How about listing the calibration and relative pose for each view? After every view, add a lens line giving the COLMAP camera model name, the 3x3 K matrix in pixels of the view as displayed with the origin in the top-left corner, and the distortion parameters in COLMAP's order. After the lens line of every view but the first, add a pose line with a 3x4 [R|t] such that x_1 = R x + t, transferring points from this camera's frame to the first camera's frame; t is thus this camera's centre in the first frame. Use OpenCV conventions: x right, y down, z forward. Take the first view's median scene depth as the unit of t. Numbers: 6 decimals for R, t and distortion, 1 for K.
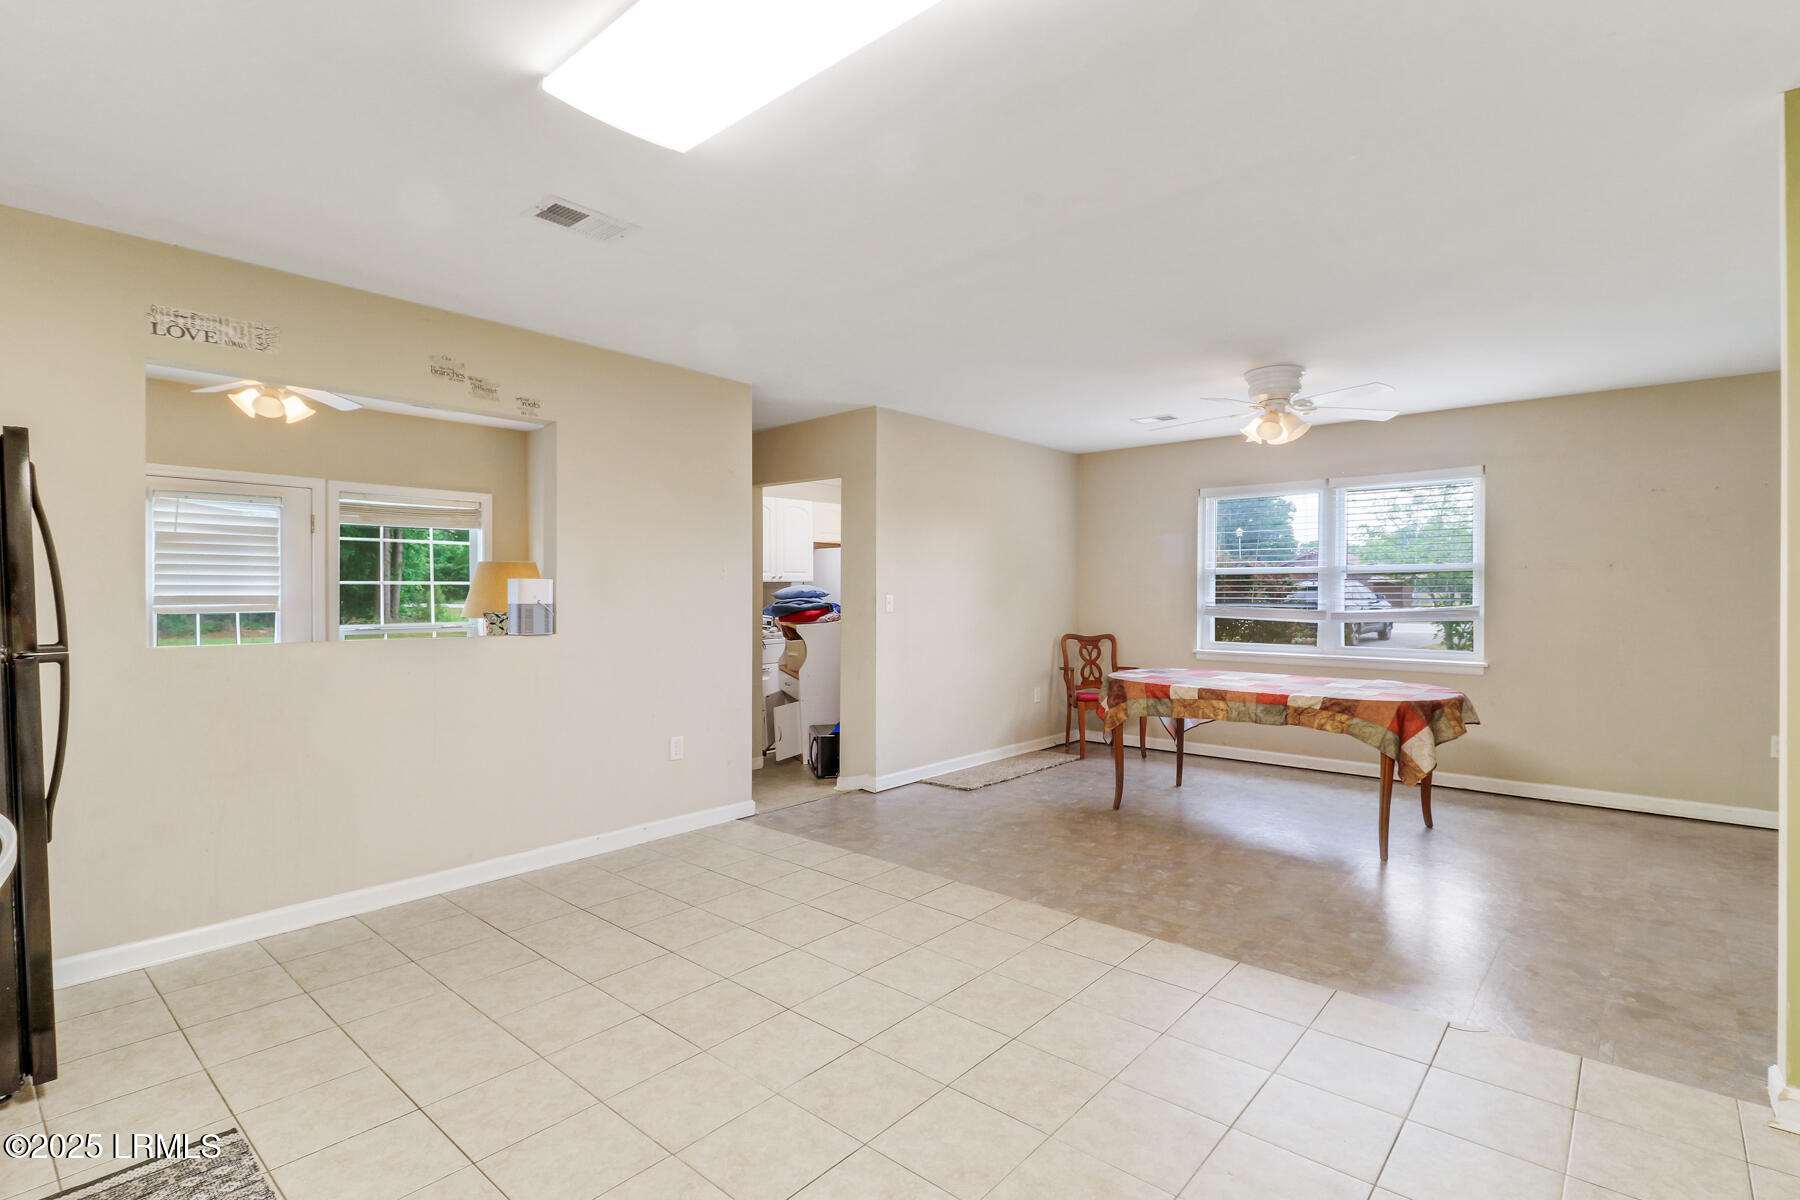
lens RADIAL K [[845.6, 0, 922.2], [0, 845.6, 606.2], [0, 0, 1]] dist [0.014879, -0.010398]
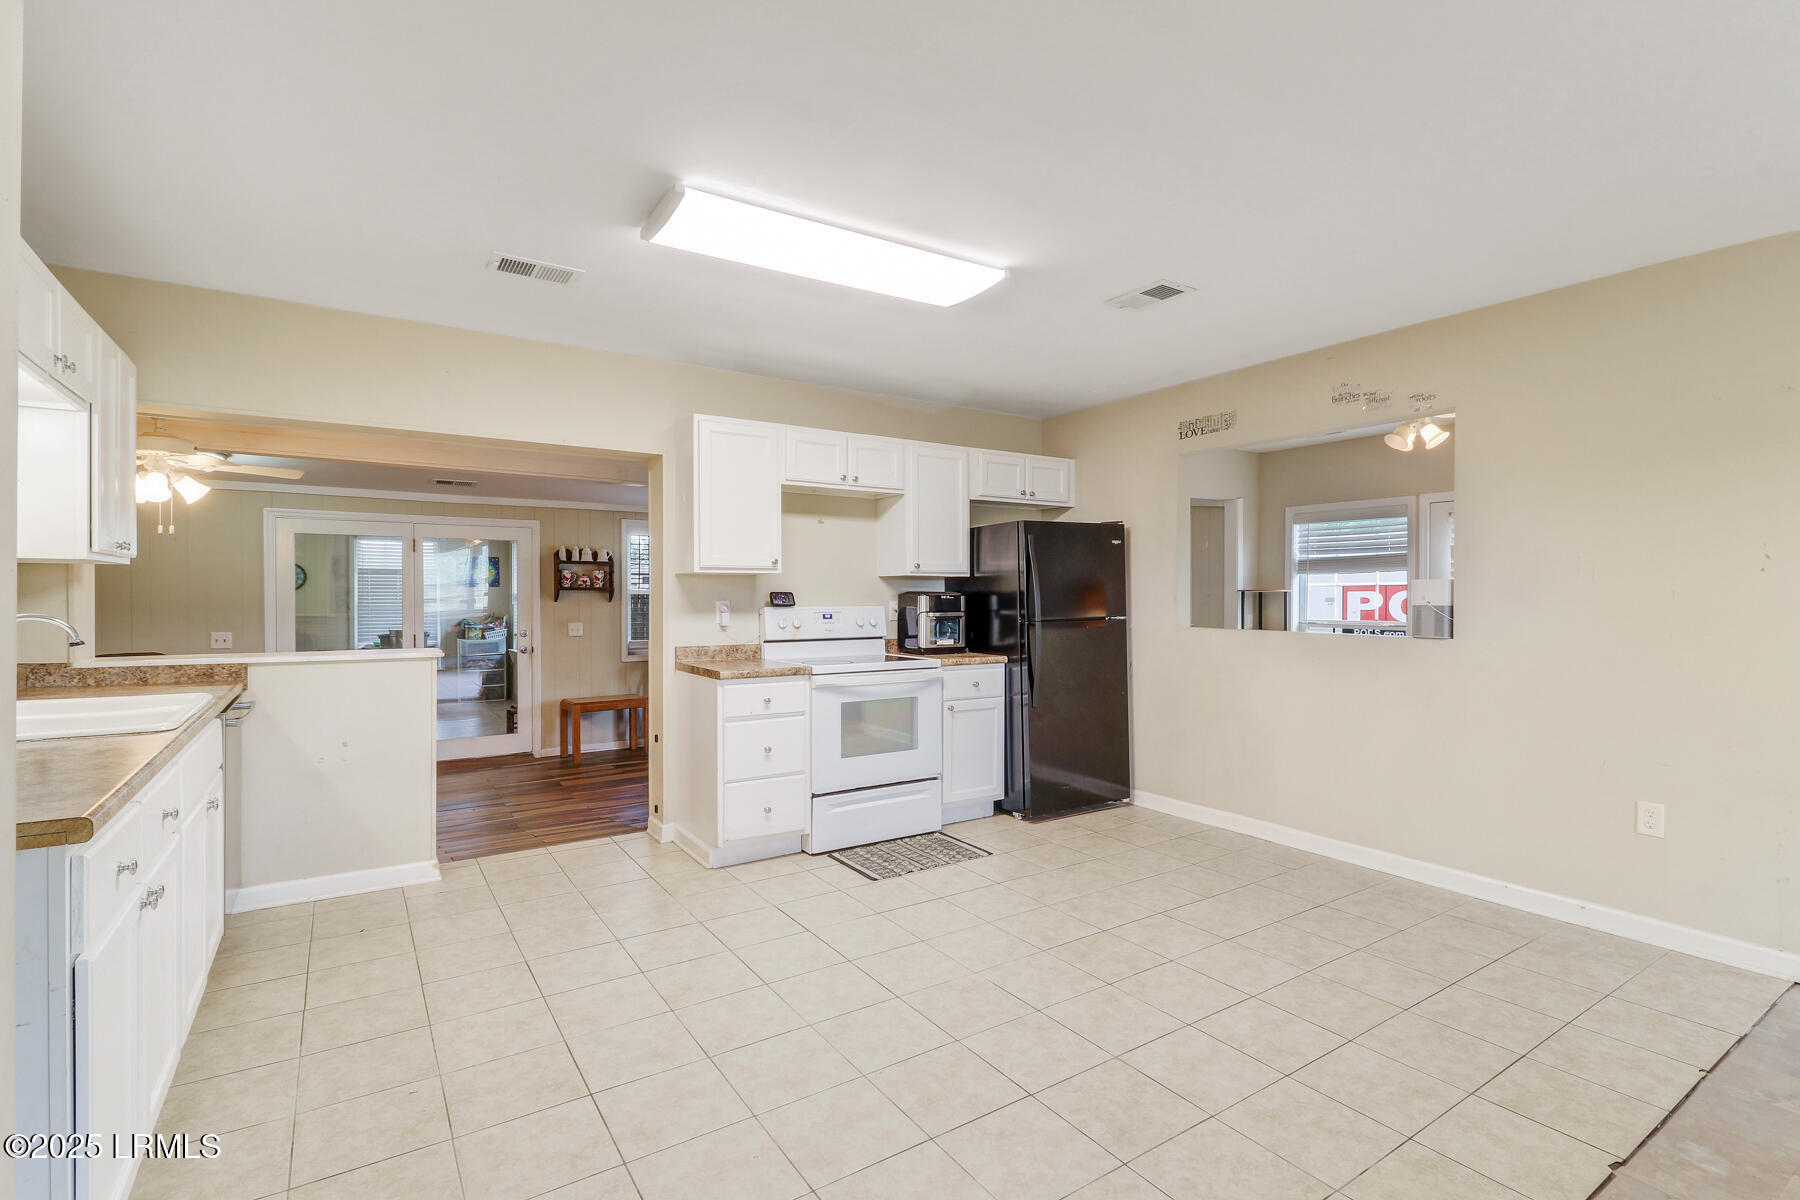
lens RADIAL K [[845.6, 0, 909.5], [0, 845.6, 600.5], [0, 0, 1]] dist [0.014879, -0.010398]
pose [[-0.275090, 0.005781, -0.961401, 0.671626], [-0.017875, 0.999778, 0.011127, -0.008783], [0.961252, 0.020246, -0.274926, 0.753132]]
